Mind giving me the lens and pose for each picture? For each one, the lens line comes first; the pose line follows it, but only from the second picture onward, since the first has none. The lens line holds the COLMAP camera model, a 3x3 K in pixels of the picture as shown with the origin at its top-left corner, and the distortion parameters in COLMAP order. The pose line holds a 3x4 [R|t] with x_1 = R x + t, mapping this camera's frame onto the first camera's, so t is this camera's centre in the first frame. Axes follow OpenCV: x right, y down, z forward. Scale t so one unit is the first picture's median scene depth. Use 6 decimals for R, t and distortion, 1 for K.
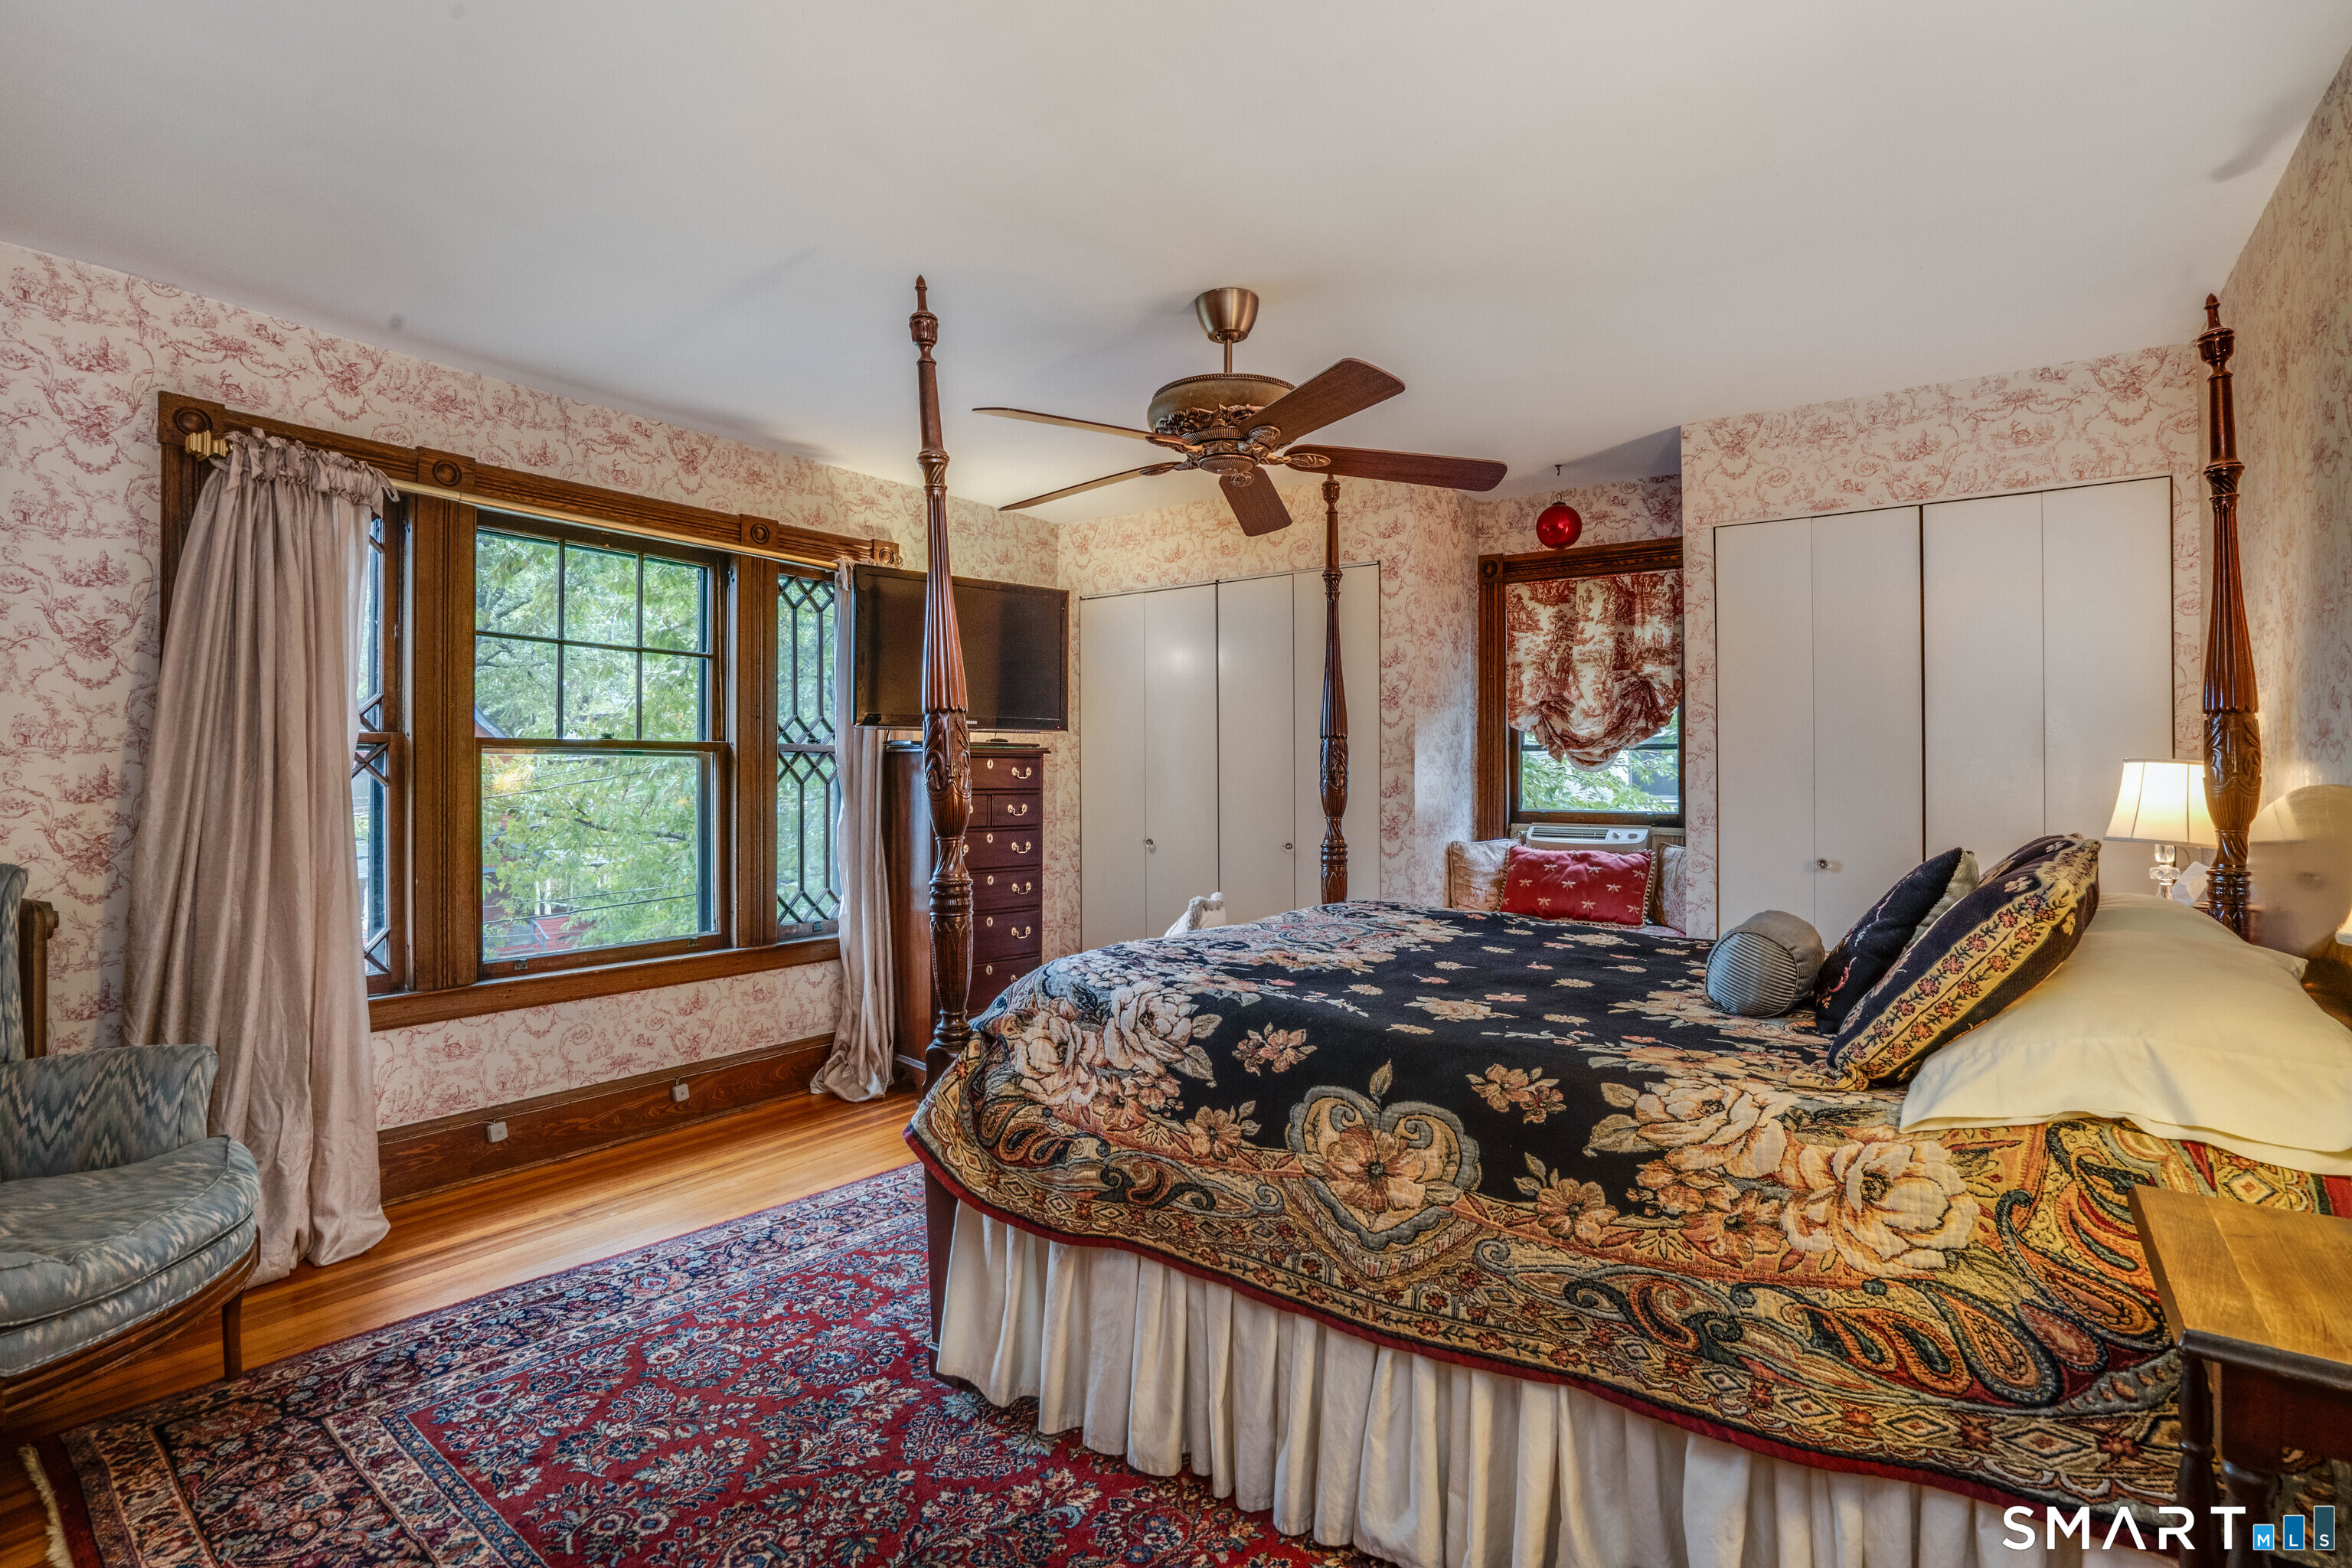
lens RADIAL K [[1083.0, 0, 1168.0], [0, 1083.0, 779.0], [0, 0, 1]] dist [0.000196, -0.000091]
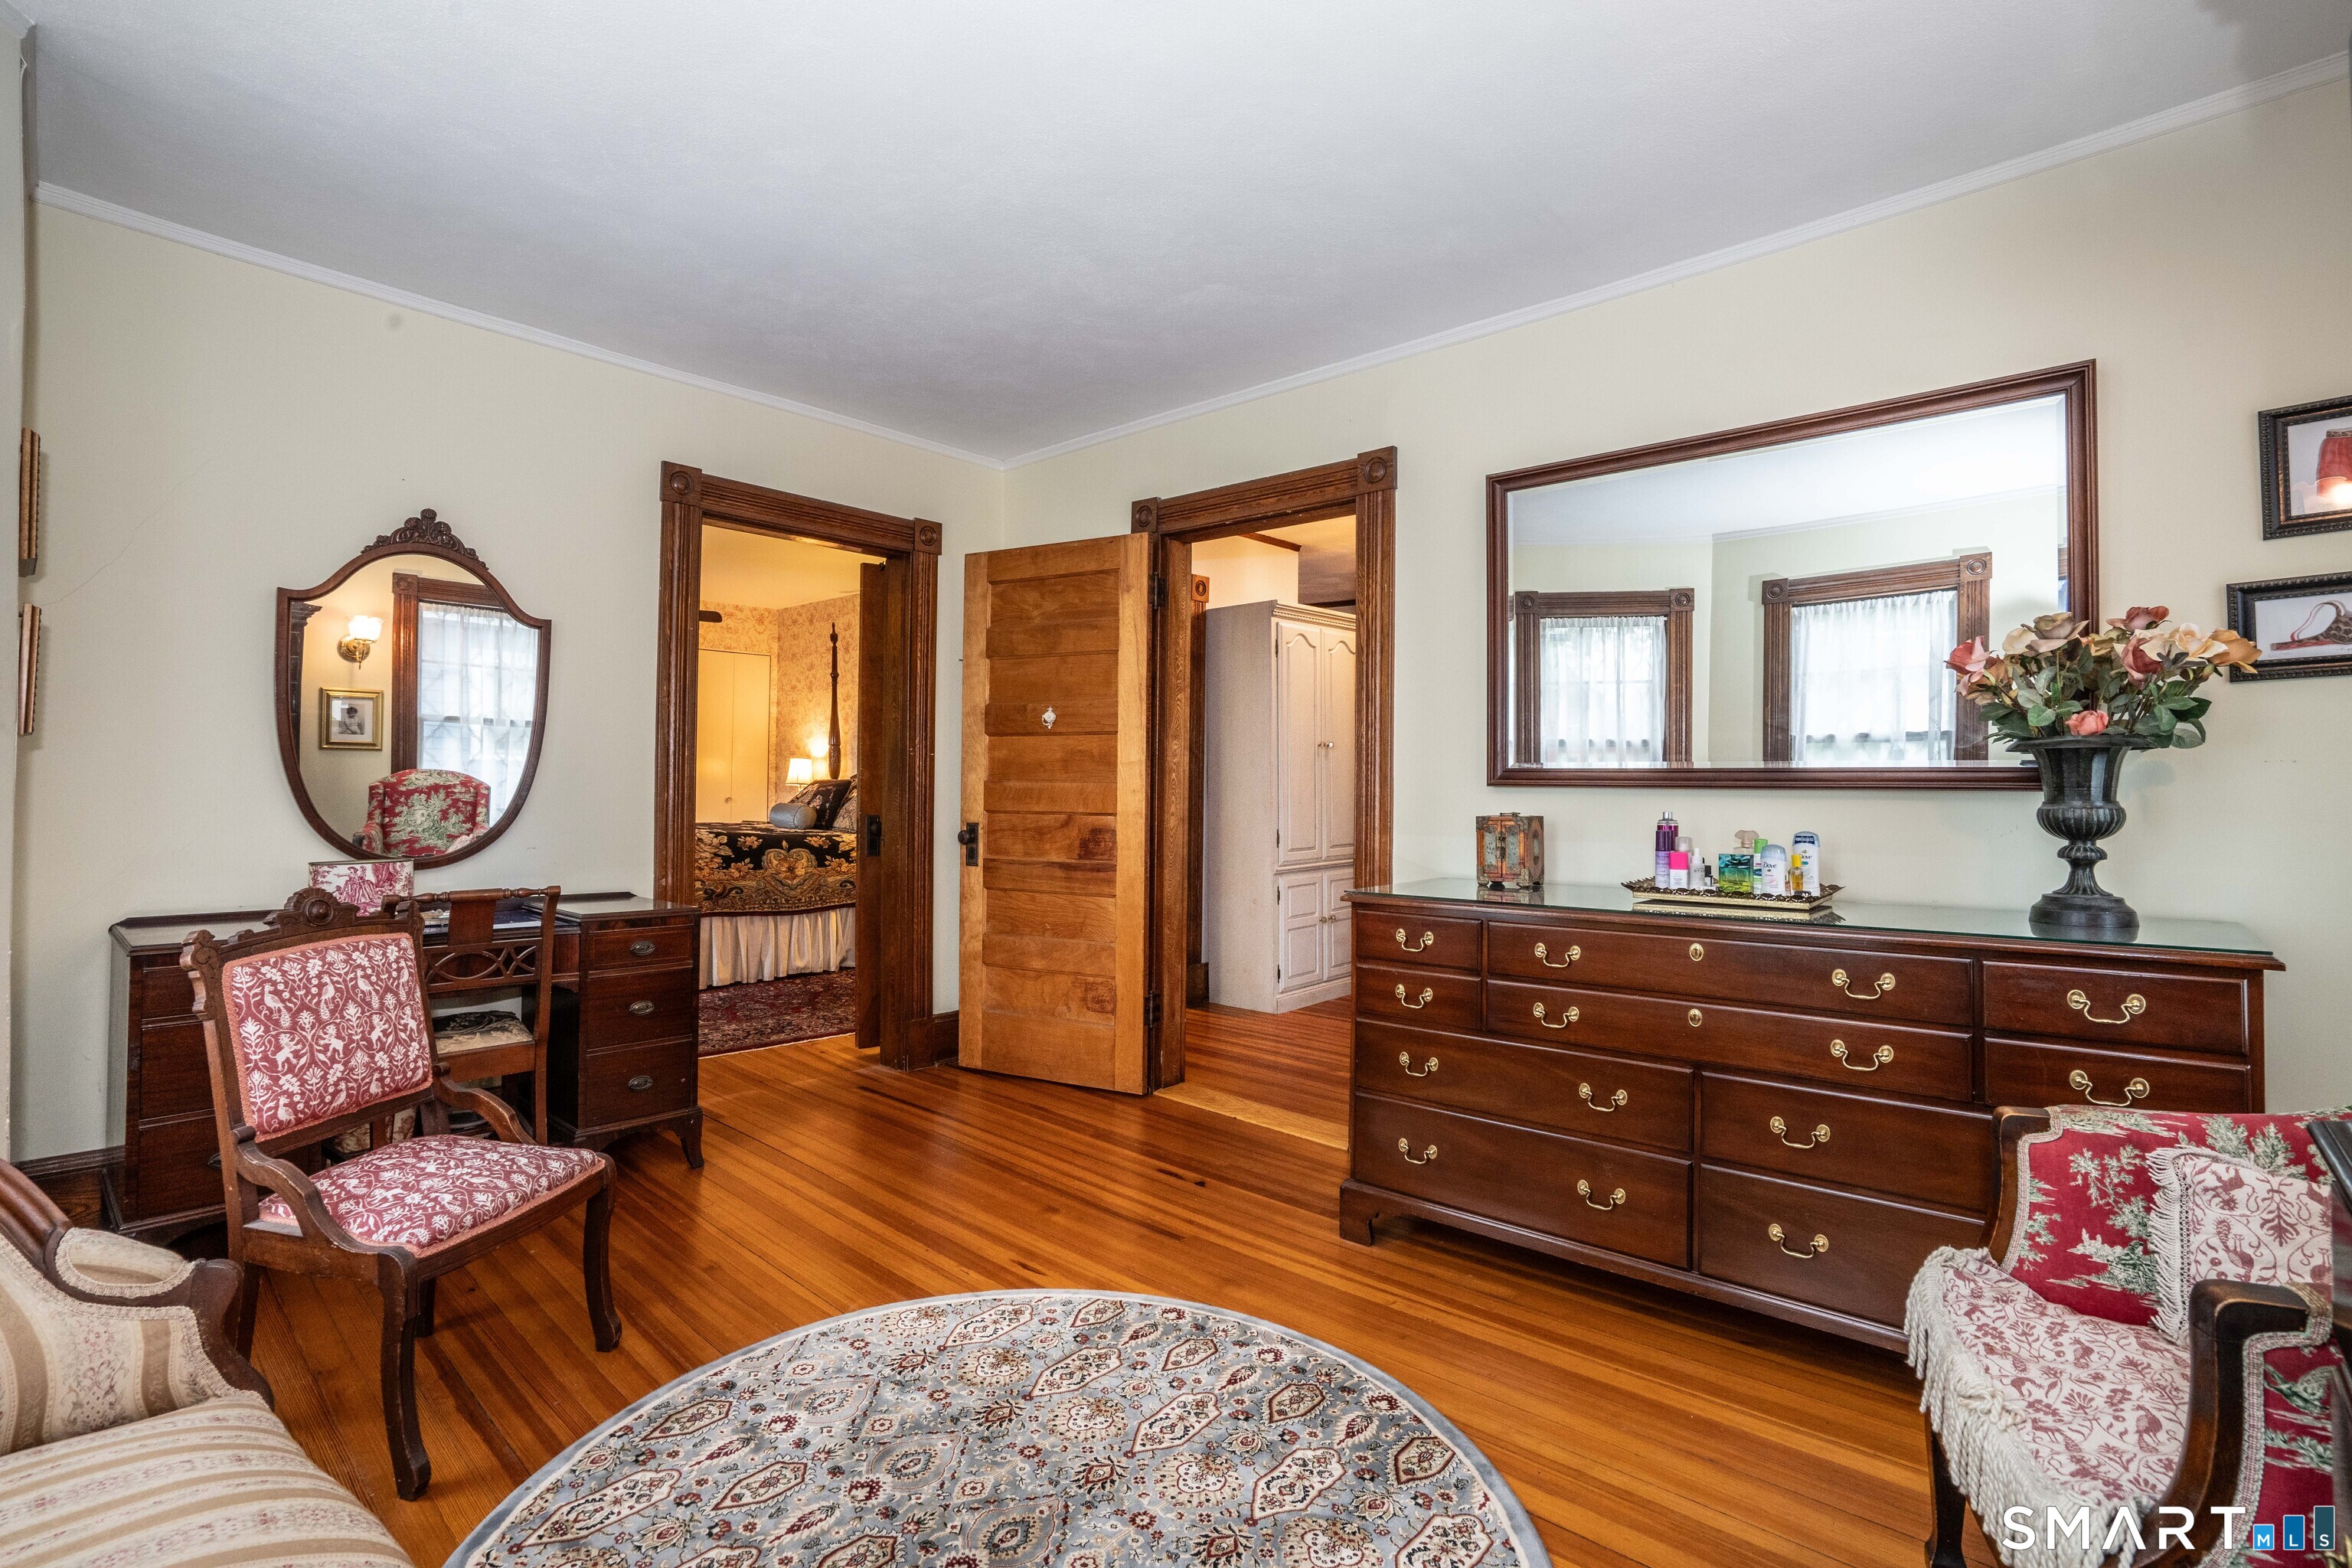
lens RADIAL K [[1089.0, 0, 1171.6], [0, 1089.0, 780.6], [0, 0, 1]] dist [-0.004620, -0.000293]
pose [[0.110472, 0.014571, 0.993772, -2.939411], [-0.017596, 0.999764, -0.012702, 0.092628], [-0.993724, -0.016083, 0.110702, -0.565746]]
